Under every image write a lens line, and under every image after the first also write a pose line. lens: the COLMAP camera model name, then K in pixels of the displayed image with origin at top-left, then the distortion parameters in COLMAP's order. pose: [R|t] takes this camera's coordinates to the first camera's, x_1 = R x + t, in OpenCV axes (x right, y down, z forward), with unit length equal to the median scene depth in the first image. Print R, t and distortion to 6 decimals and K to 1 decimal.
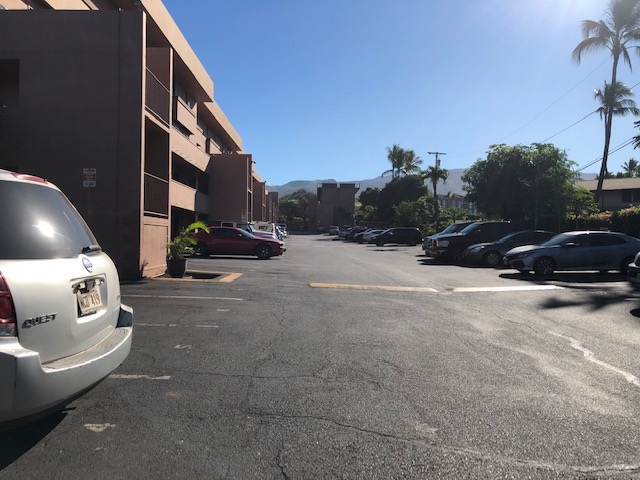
lens RADIAL K [[519.8, 0, 318.5], [0, 519.8, 238.2], [0, 0, 1]] dist [0.008818, -0.036972]
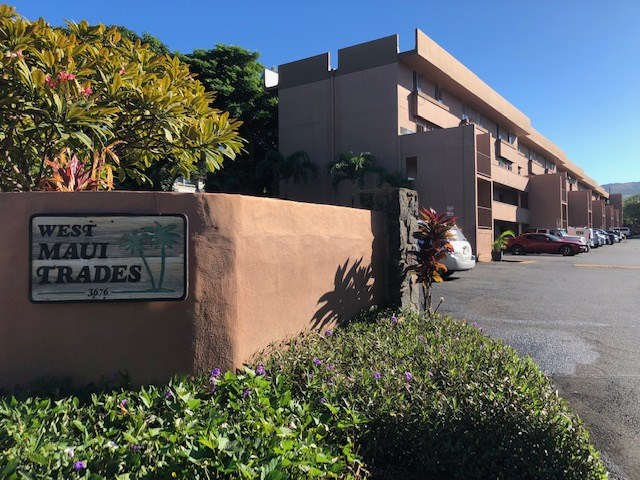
lens RADIAL K [[519.8, 0, 319.2], [0, 519.8, 240.8], [0, 0, 1]] dist [0.008818, -0.036972]
pose [[0.812077, -0.029481, -0.582805, 0.142001], [0.022011, 0.999560, -0.019892, 0.012047], [0.583134, 0.003326, 0.812369, -0.418623]]
